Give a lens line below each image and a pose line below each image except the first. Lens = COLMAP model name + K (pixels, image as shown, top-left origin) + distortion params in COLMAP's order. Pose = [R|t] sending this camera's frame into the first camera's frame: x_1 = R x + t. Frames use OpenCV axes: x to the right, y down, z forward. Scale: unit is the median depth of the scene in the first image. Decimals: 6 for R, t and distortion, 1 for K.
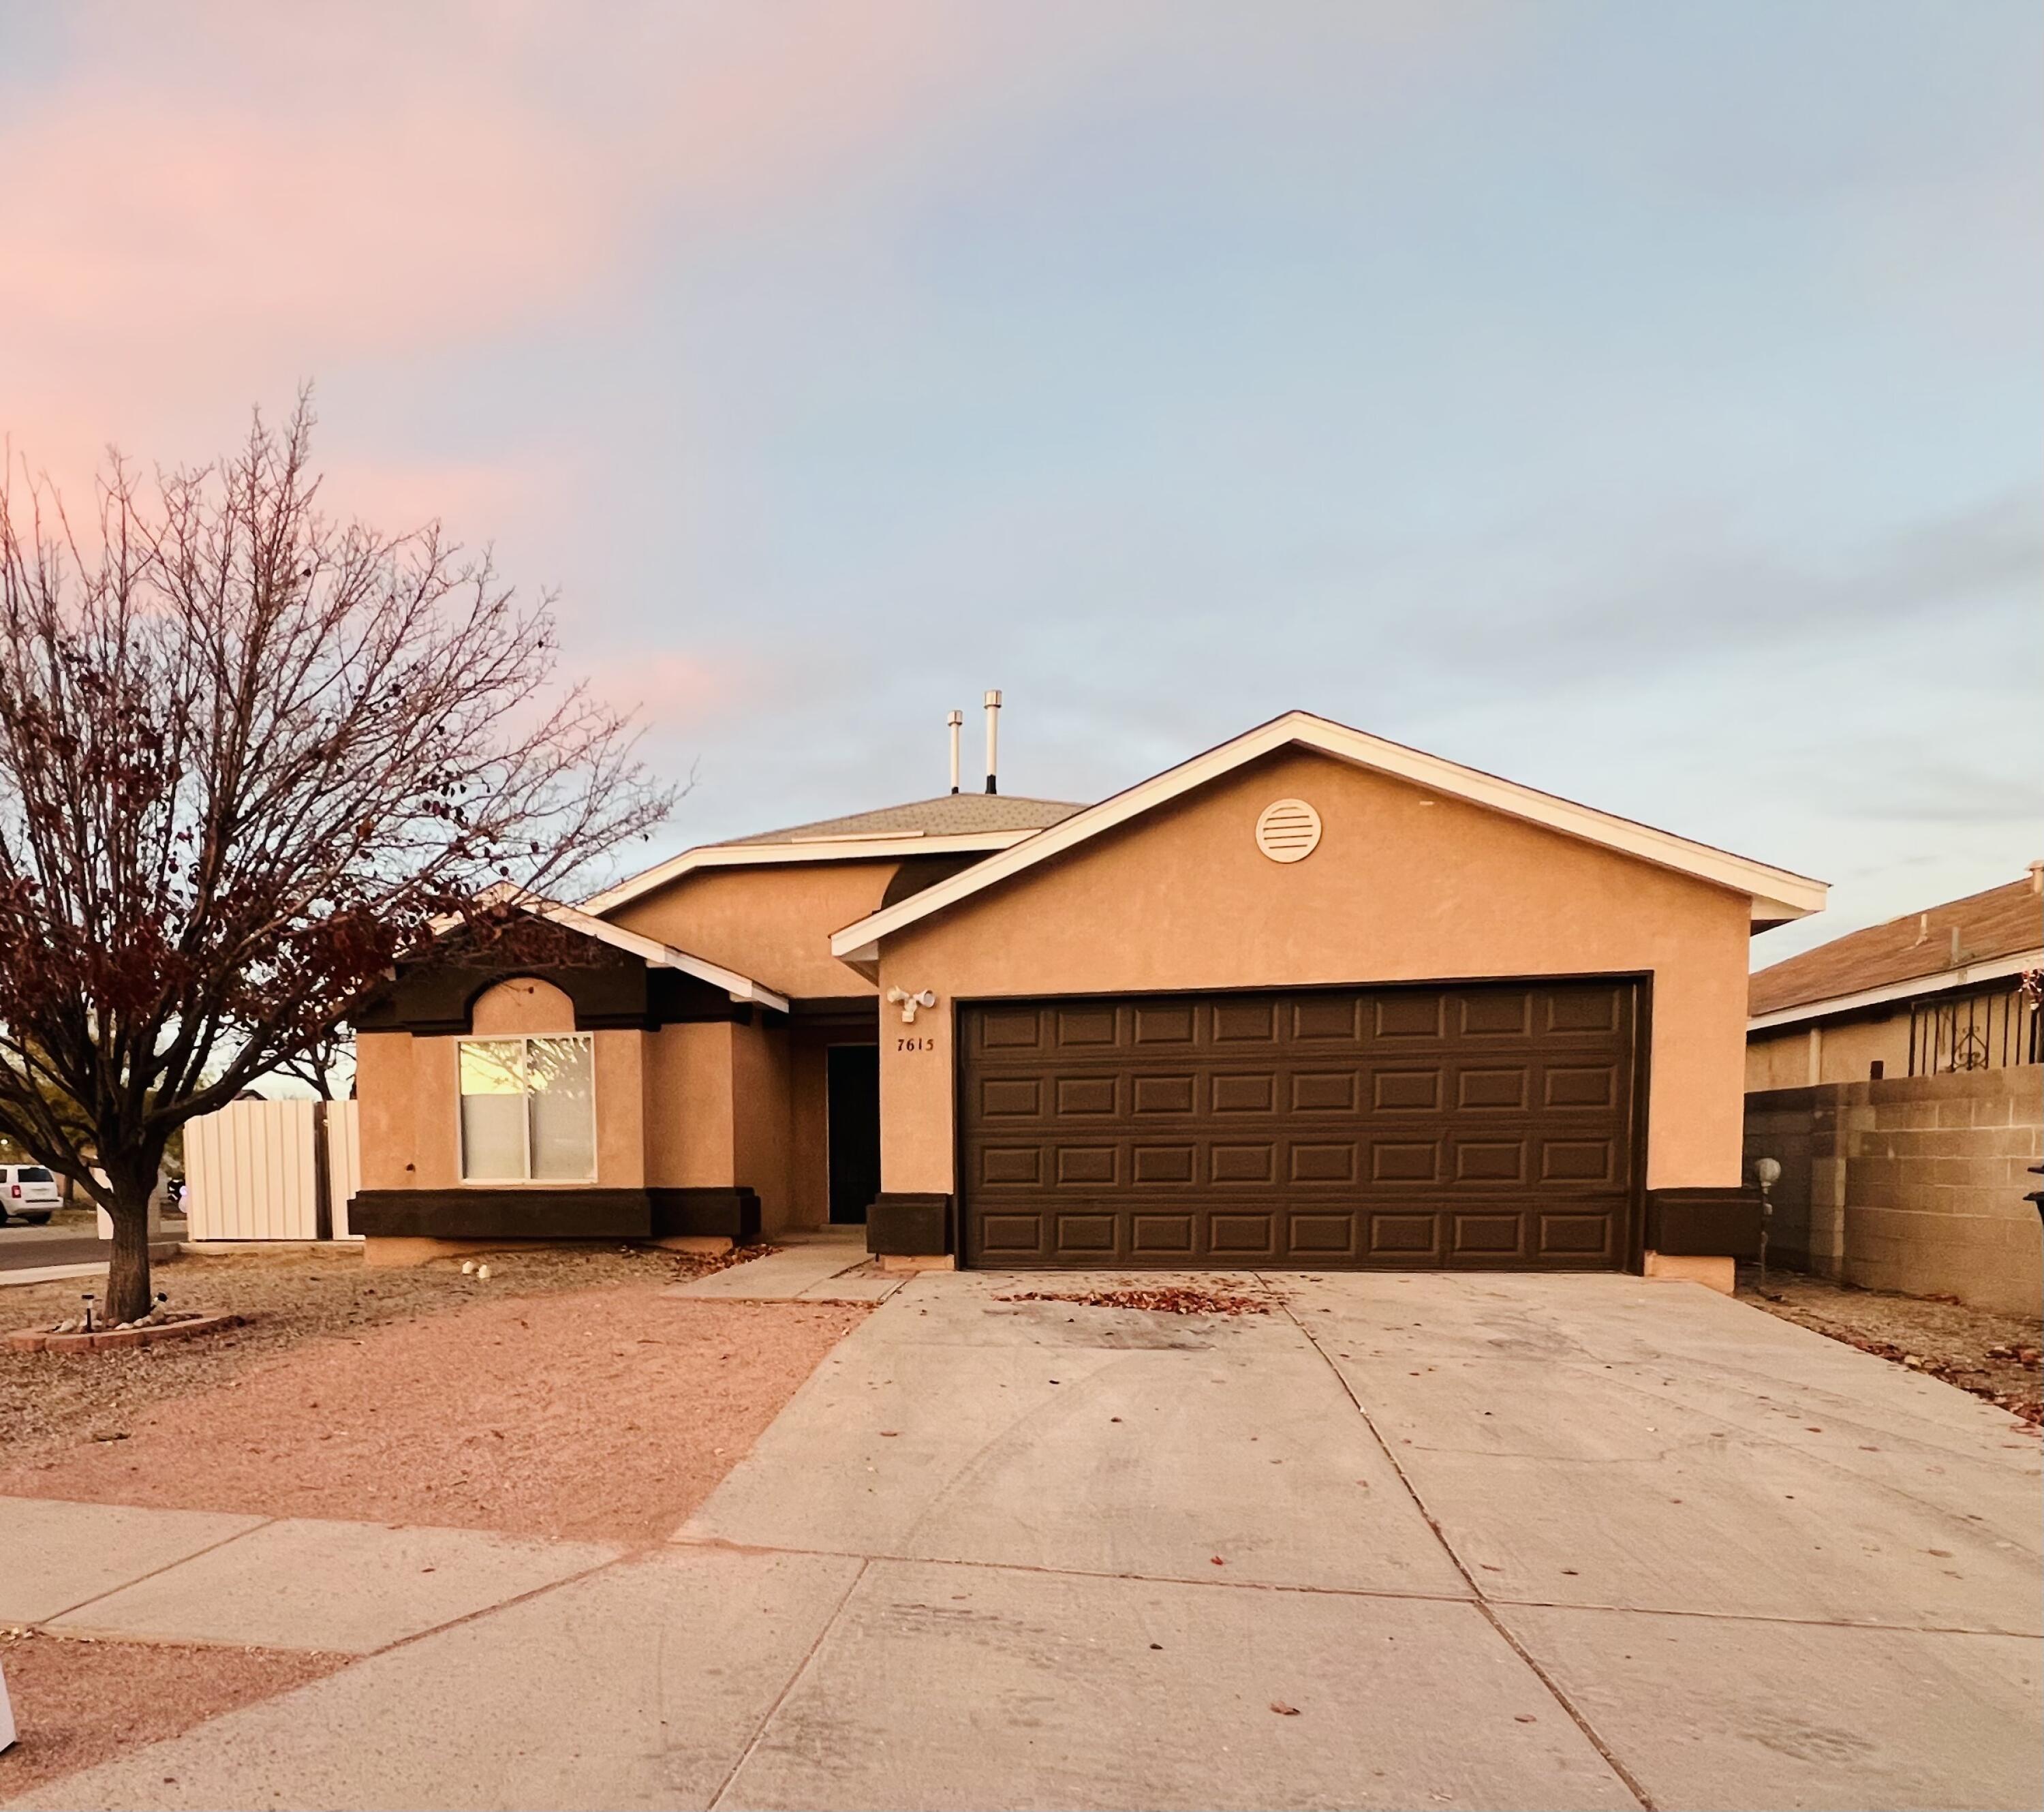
lens RADIAL K [[1368.8, 0, 819.7], [0, 1368.8, 1266.9], [0, 0, 1]] dist [0.000022, -0.002777]
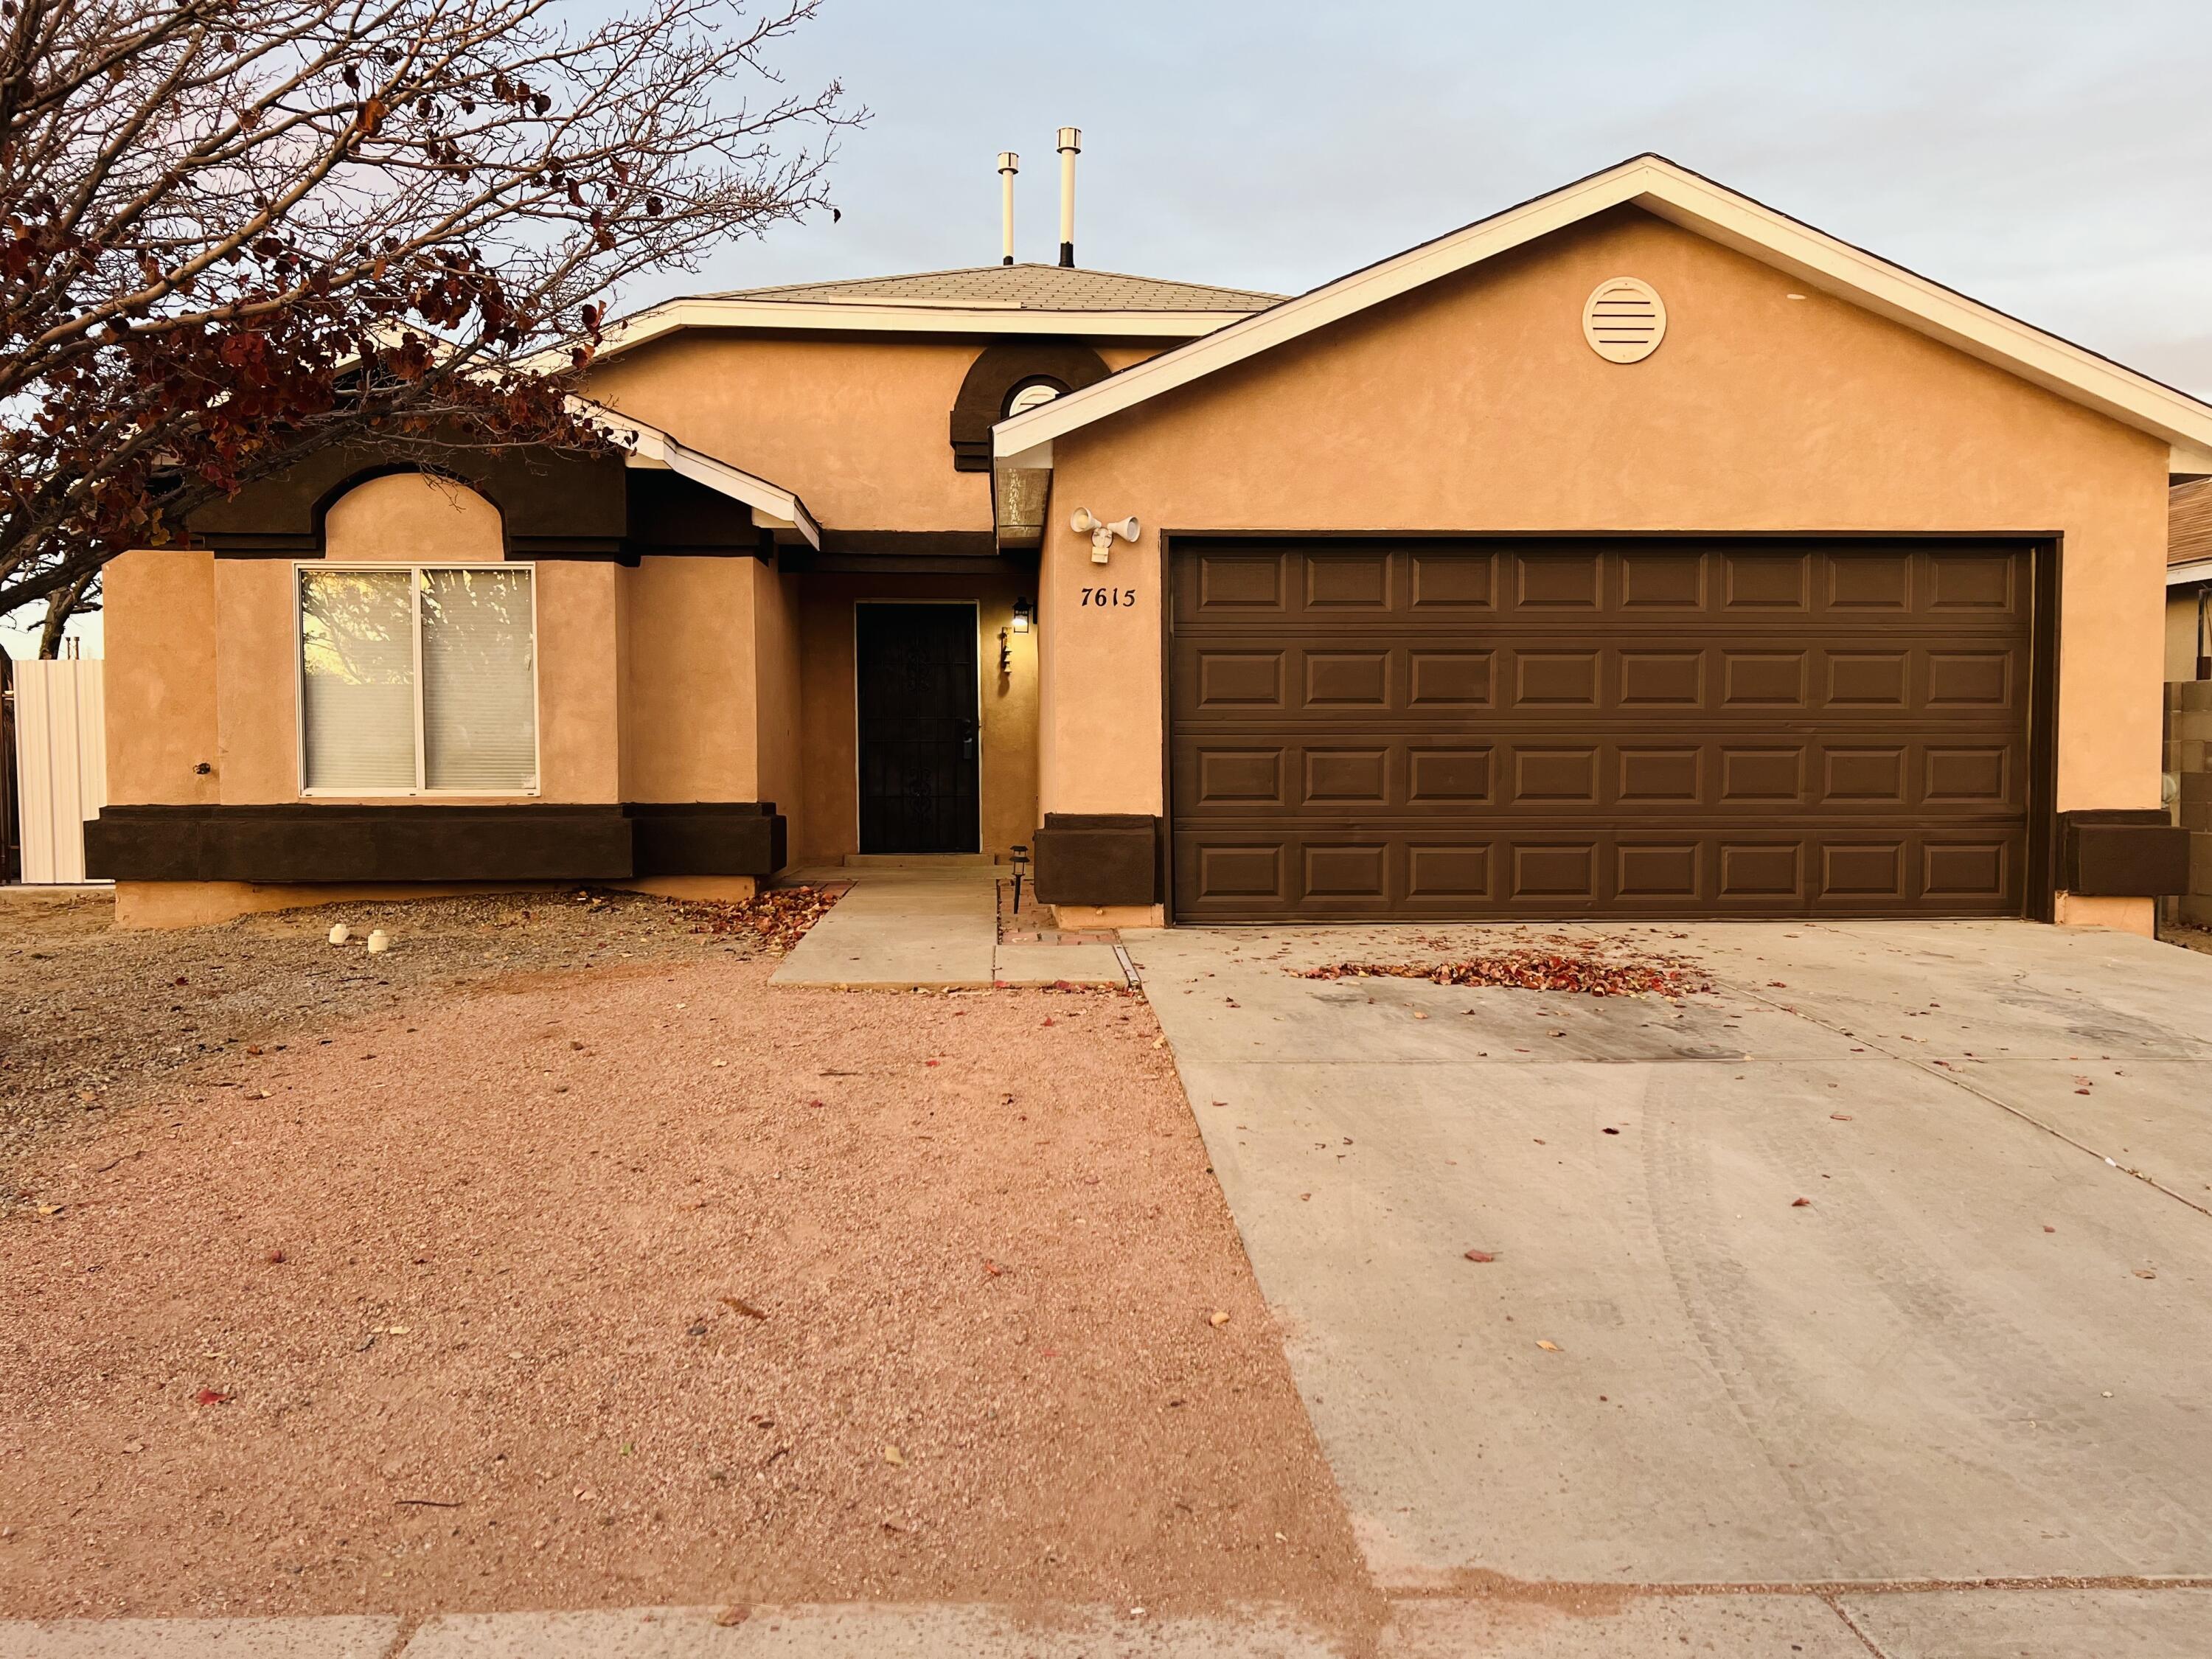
lens RADIAL K [[1662.9, 0, 1111.1], [0, 1662.9, 836.2], [0, 0, 1]] dist [0.058563, -0.066244]
pose [[0.959279, -0.003268, 0.282442, -0.163461], [0.012869, 0.999400, -0.032143, -0.017192], [-0.282168, 0.034469, 0.958746, 0.214907]]
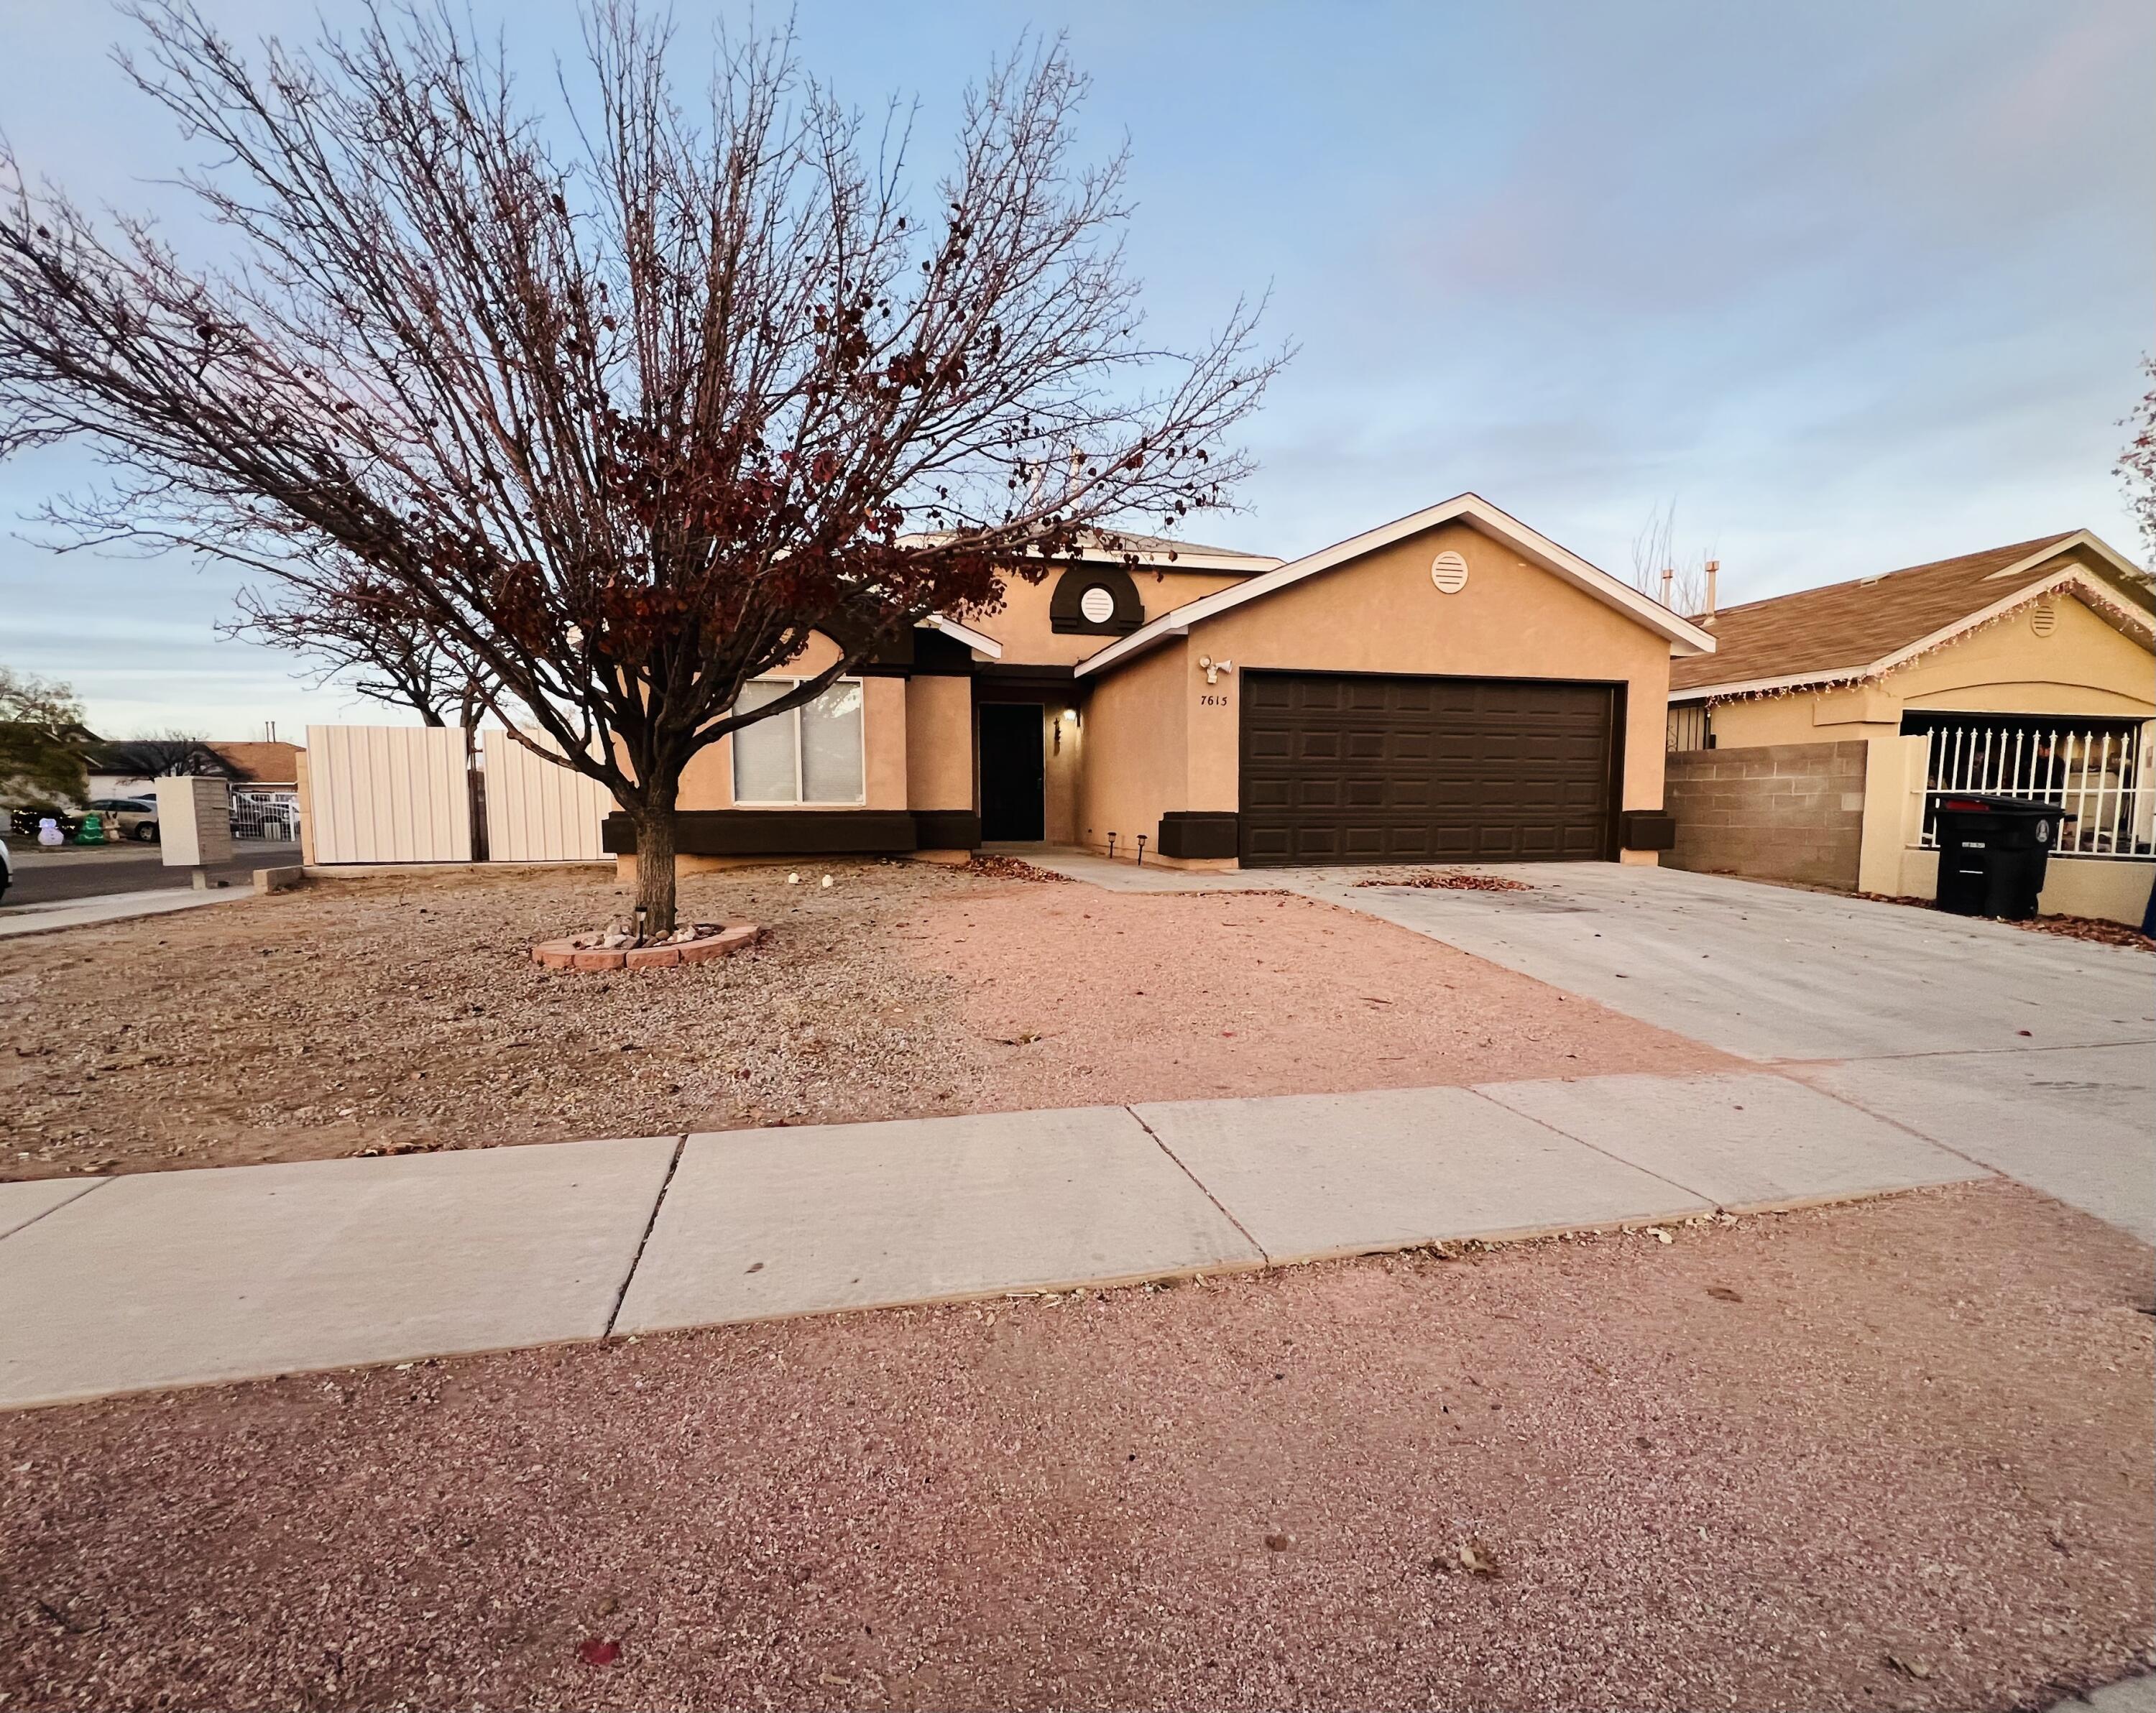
lens RADIAL K [[961.2, 0, 1067.7], [0, 961.2, 889.5], [0, 0, 1]] dist [-0.002536, 0.000509]
pose [[0.893177, -0.029403, 0.448743, -0.489232], [0.025774, 0.999567, 0.014194, 0.005216], [-0.448966, -0.001112, 0.893548, 0.226955]]
